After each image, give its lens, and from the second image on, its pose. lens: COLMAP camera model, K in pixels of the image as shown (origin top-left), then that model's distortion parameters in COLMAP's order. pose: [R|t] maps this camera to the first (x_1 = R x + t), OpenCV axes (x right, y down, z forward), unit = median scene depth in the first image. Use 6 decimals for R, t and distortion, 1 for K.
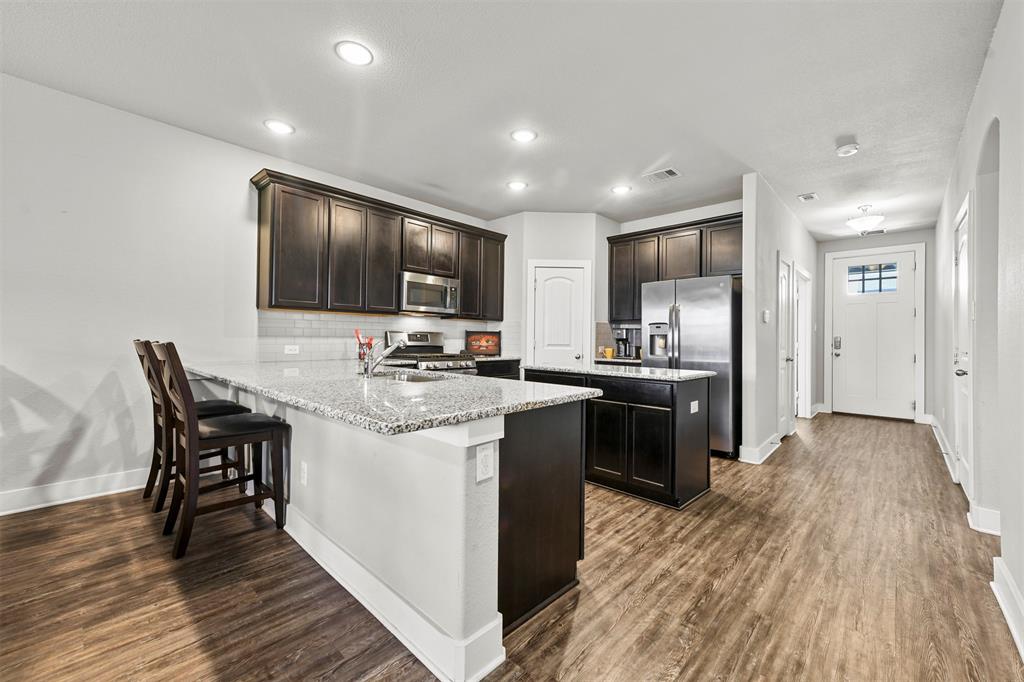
lens RADIAL K [[402.5, 0, 513.2], [0, 402.5, 336.3], [0, 0, 1]] dist [0.014423, -0.000189]
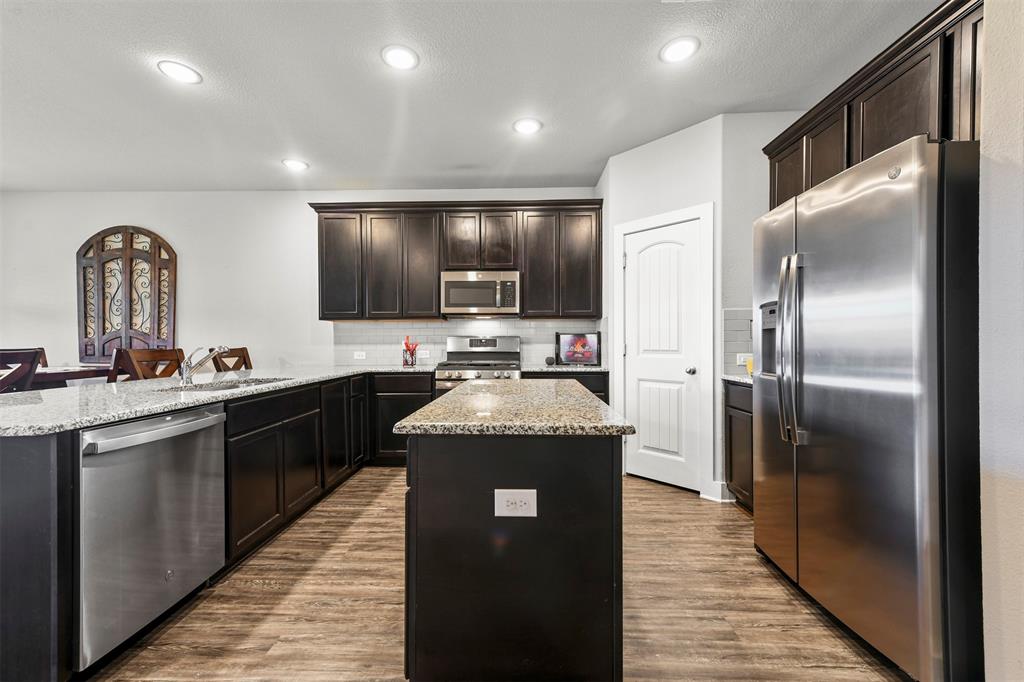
lens RADIAL K [[402.5, 0, 514.2], [0, 402.5, 344.8], [0, 0, 1]] dist [0.014423, -0.000189]
pose [[0.669450, -0.012247, -0.742756, 0.569837], [0.015890, 0.999871, -0.002164, 0.013017], [0.742687, -0.010354, 0.669559, 0.549530]]
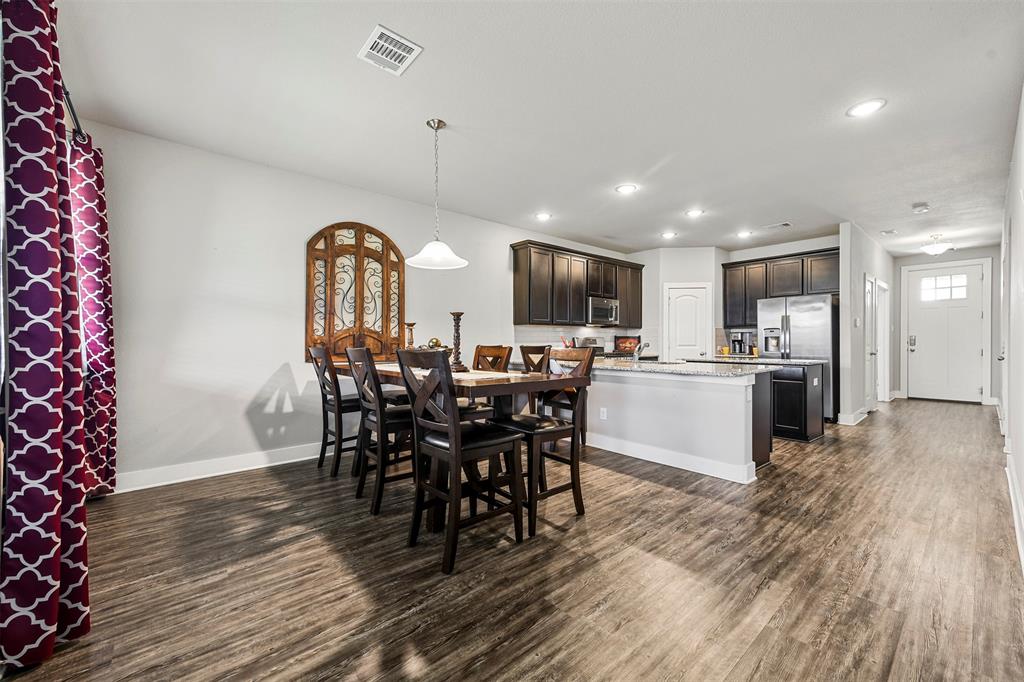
lens RADIAL K [[402.5, 0, 514.7], [0, 402.5, 345.8], [0, 0, 1]] dist [0.014423, -0.000189]
pose [[0.995222, -0.014493, -0.096557, -0.440646], [0.015866, 0.999783, 0.013467, -0.006153], [0.096341, -0.014934, 0.995236, -0.540868]]
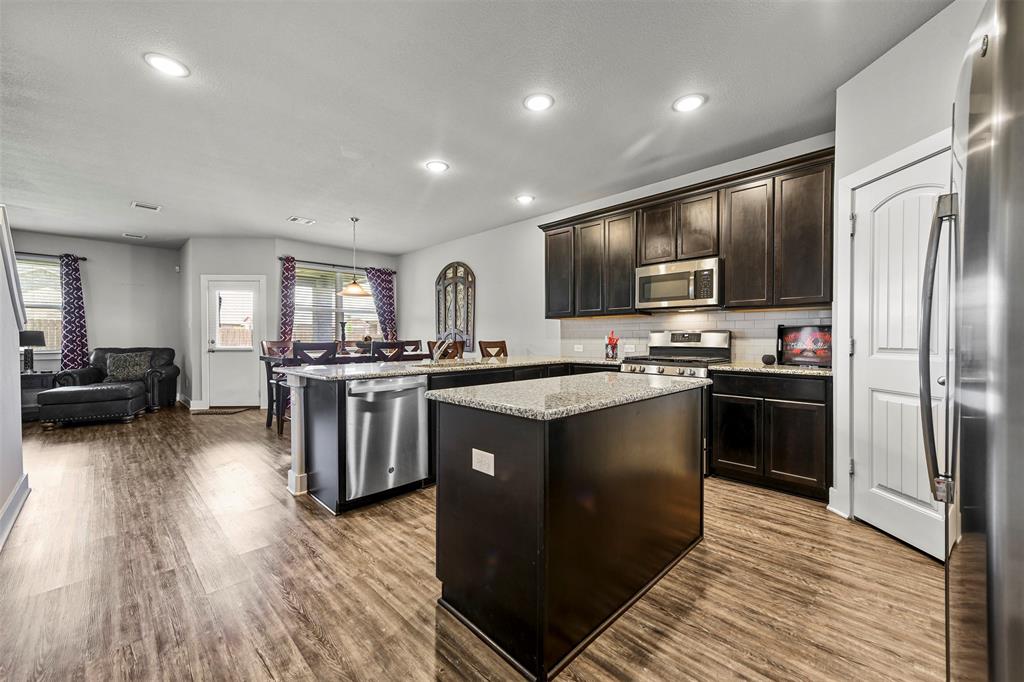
lens RADIAL K [[402.5, 0, 513.7], [0, 402.5, 340.9], [0, 0, 1]] dist [0.014423, -0.000189]
pose [[-0.019288, -0.006802, -0.999791, 0.738323], [0.005668, 0.999960, -0.006912, 0.017032], [0.999798, -0.005800, -0.019249, 0.794911]]
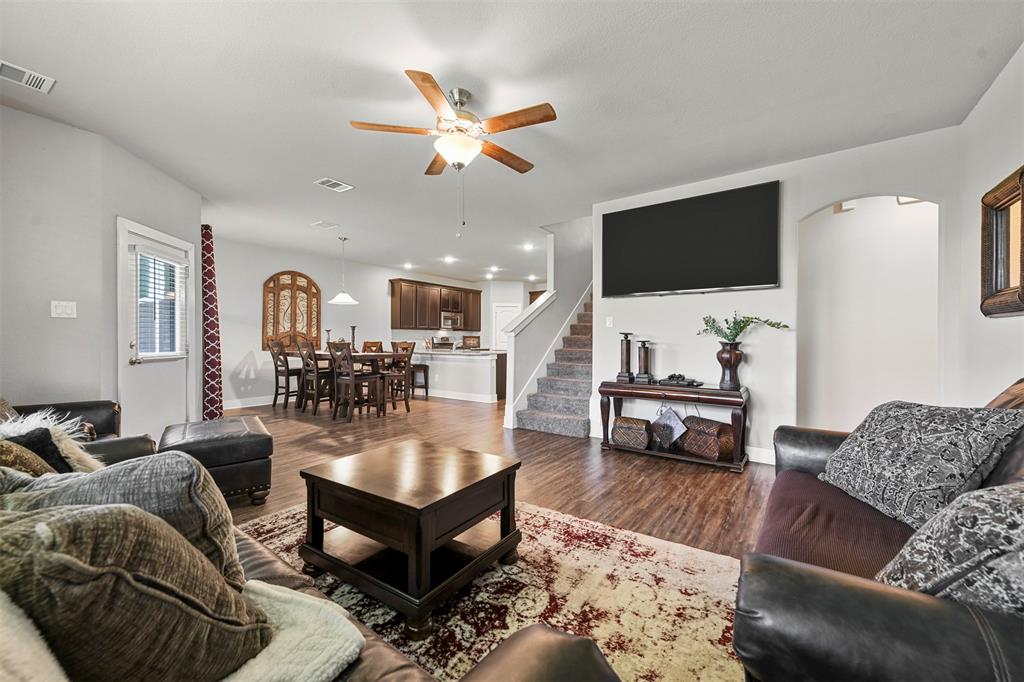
lens RADIAL K [[402.5, 0, 515.5], [0, 402.5, 343.3], [0, 0, 1]] dist [0.014423, -0.000189]
pose [[0.990063, -0.011294, 0.140172, -0.192668], [0.008963, 0.999811, 0.017247, -0.012585], [-0.140340, -0.015819, 0.989977, -1.537138]]
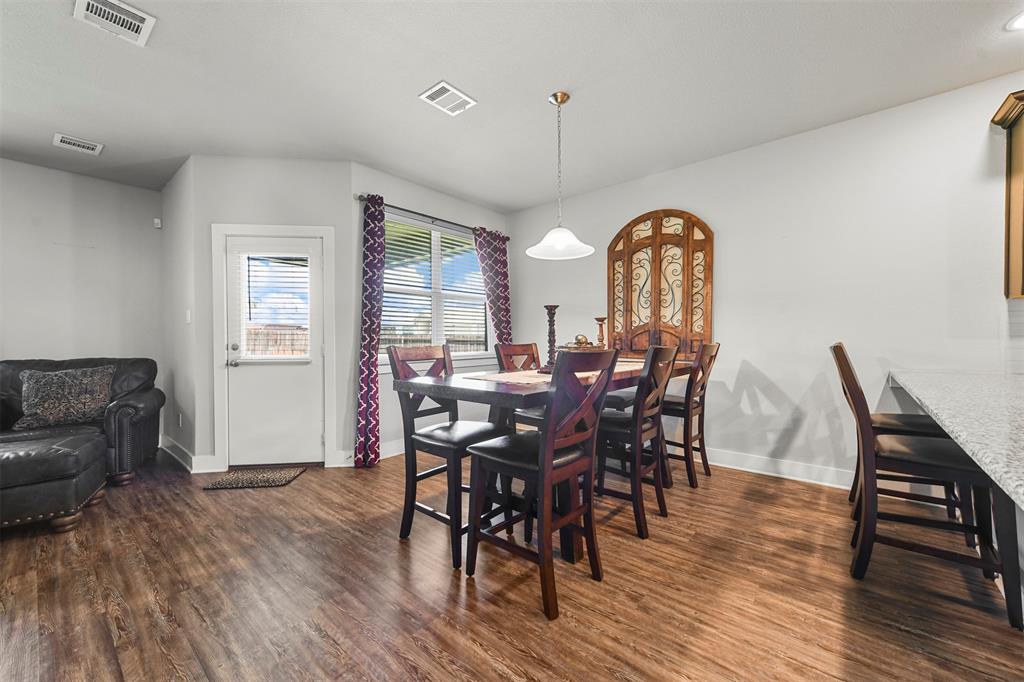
lens RADIAL K [[402.5, 0, 515.2], [0, 402.5, 341.8], [0, 0, 1]] dist [0.014423, -0.000189]
pose [[0.055724, -0.007365, -0.998419, 0.033160], [0.011764, 0.999908, -0.006719, 0.003336], [0.998377, -0.011371, 0.055806, 0.097237]]
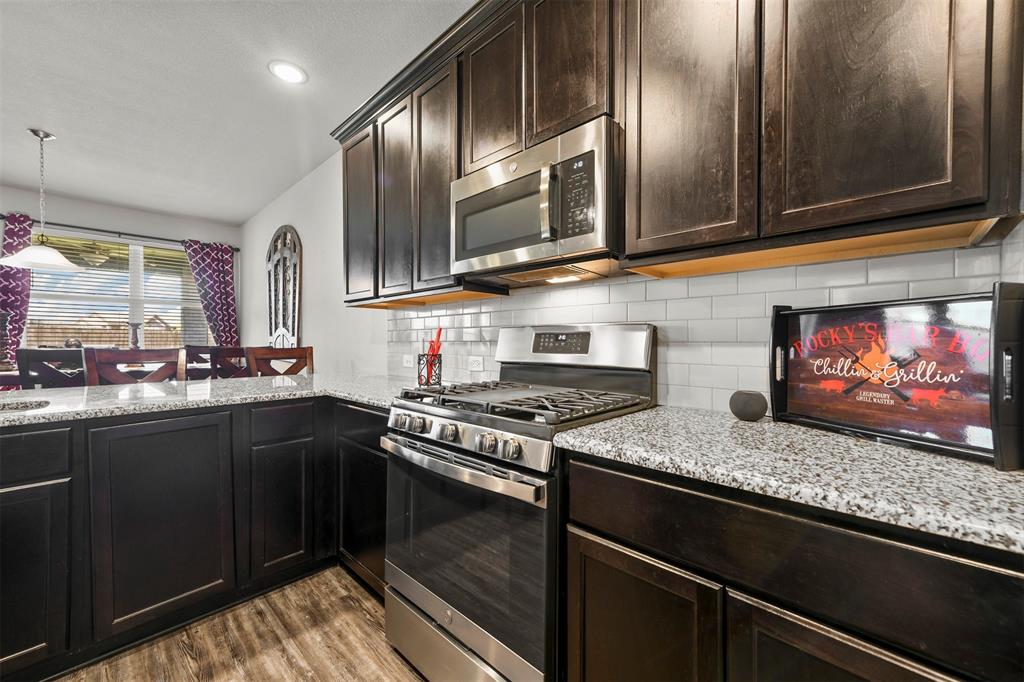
lens RADIAL K [[402.5, 0, 513.3], [0, 402.5, 341.8], [0, 0, 1]] dist [0.014423, -0.000189]
pose [[-0.006779, -0.015335, -0.999859, 0.152335], [0.003651, 0.999875, -0.015360, 0.010360], [0.999970, -0.003755, -0.006722, 1.158809]]
